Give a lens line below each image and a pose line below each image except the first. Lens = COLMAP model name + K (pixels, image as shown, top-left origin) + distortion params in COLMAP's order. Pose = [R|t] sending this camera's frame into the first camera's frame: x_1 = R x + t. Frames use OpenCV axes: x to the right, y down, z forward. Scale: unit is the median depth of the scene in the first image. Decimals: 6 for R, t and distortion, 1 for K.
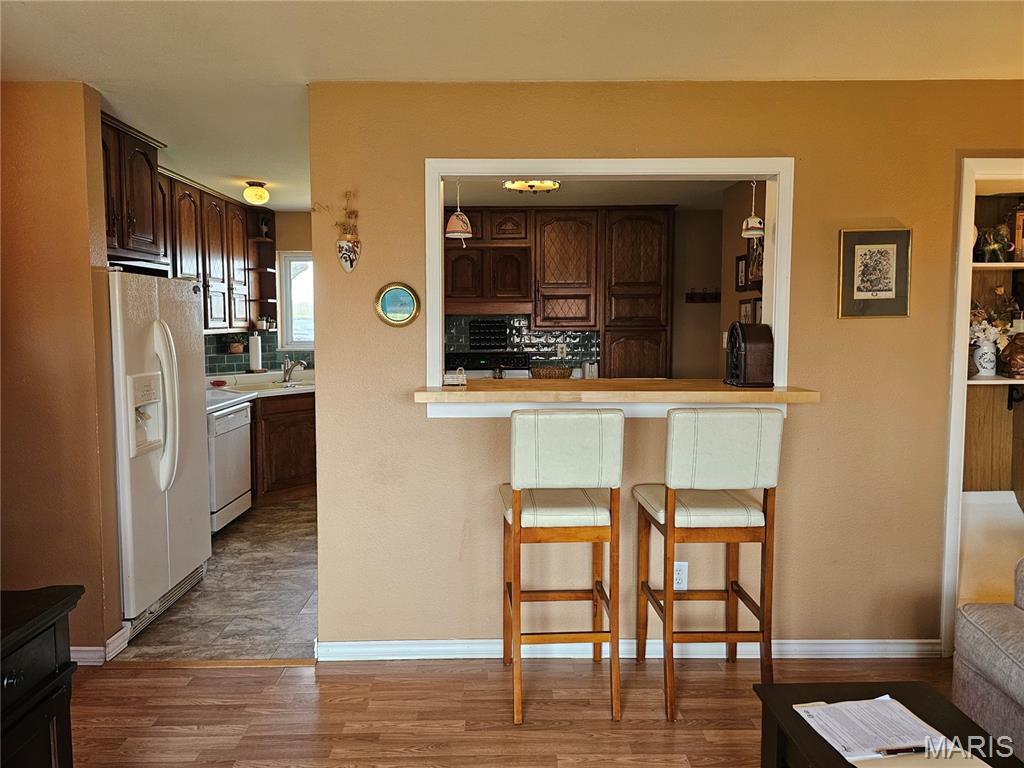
lens RADIAL K [[673.8, 0, 507.1], [0, 673.8, 365.2], [0, 0, 1]] dist [0.065400, -0.064537]
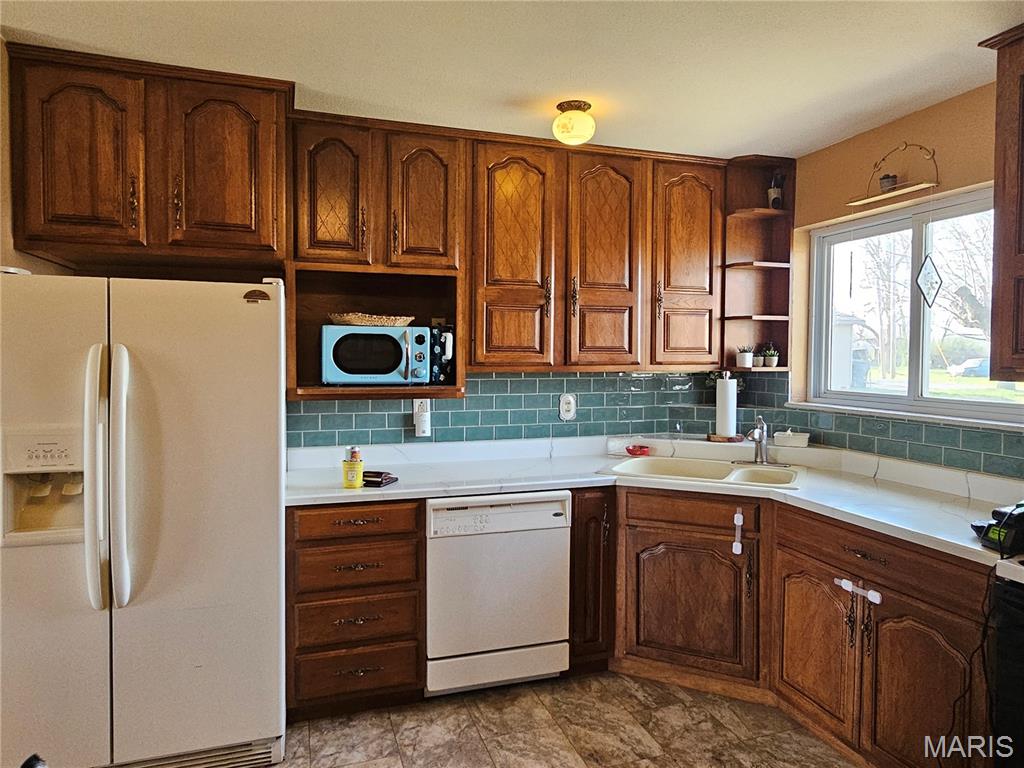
lens RADIAL K [[640.3, 0, 512.4], [0, 640.3, 380.4], [0, 0, 1]] dist [0.002031, -0.000578]
pose [[0.301215, 0.031431, -0.953038, 0.201172], [-0.066419, 0.997721, 0.011912, -0.069391], [0.951240, 0.059712, 0.302616, 1.268960]]
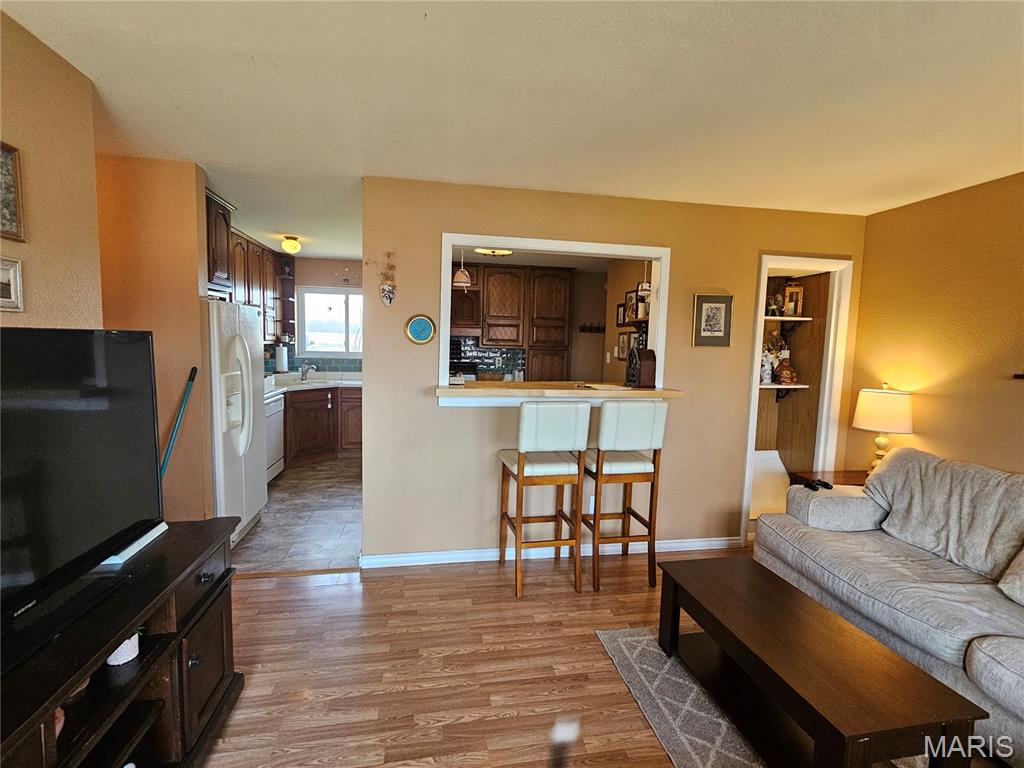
lens RADIAL K [[471.3, 0, 512.0], [0, 471.3, 384.0], [0, 0, 1]] dist [-0.000392, 0.000073]
pose [[0.986017, 0.013256, 0.166117, -0.123770], [-0.017863, 0.999495, 0.026267, -0.001285], [-0.165685, -0.028867, 0.985756, -0.052644]]
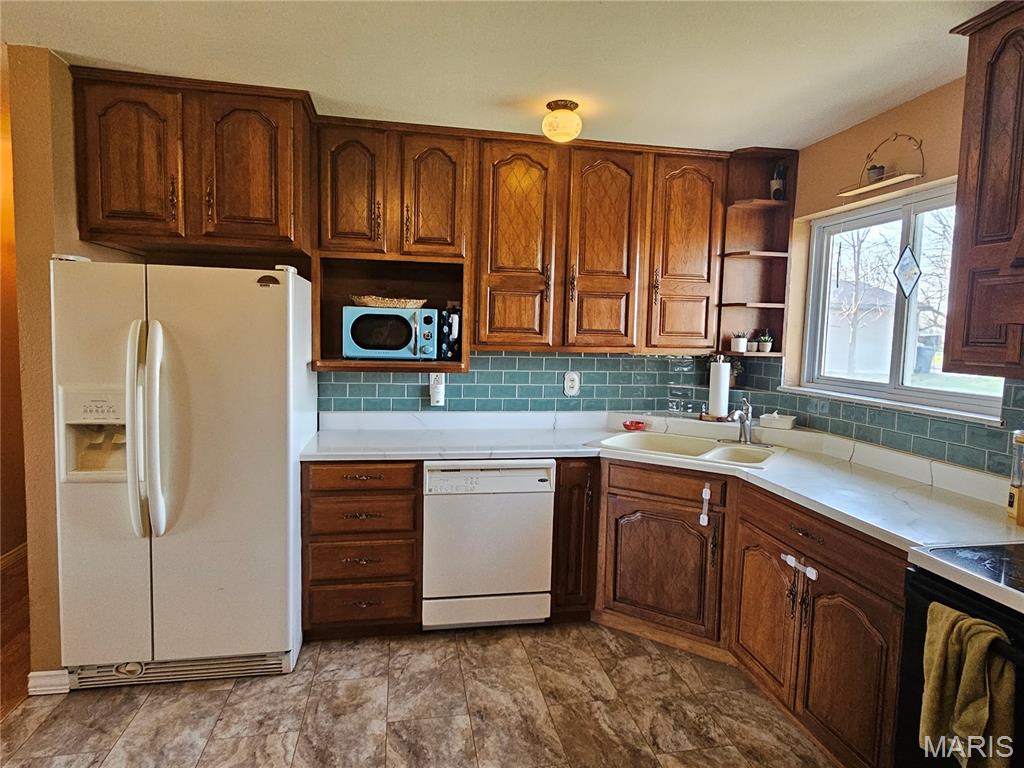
lens RADIAL K [[577.4, 0, 512.0], [0, 577.4, 384.0], [0, 0, 1]] dist [0.000362, 0.000497]
pose [[0.176347, 0.085386, -0.980618, 0.232667], [-0.090426, 0.993423, 0.070239, -0.083440], [0.980166, 0.076287, 0.182908, 1.386821]]
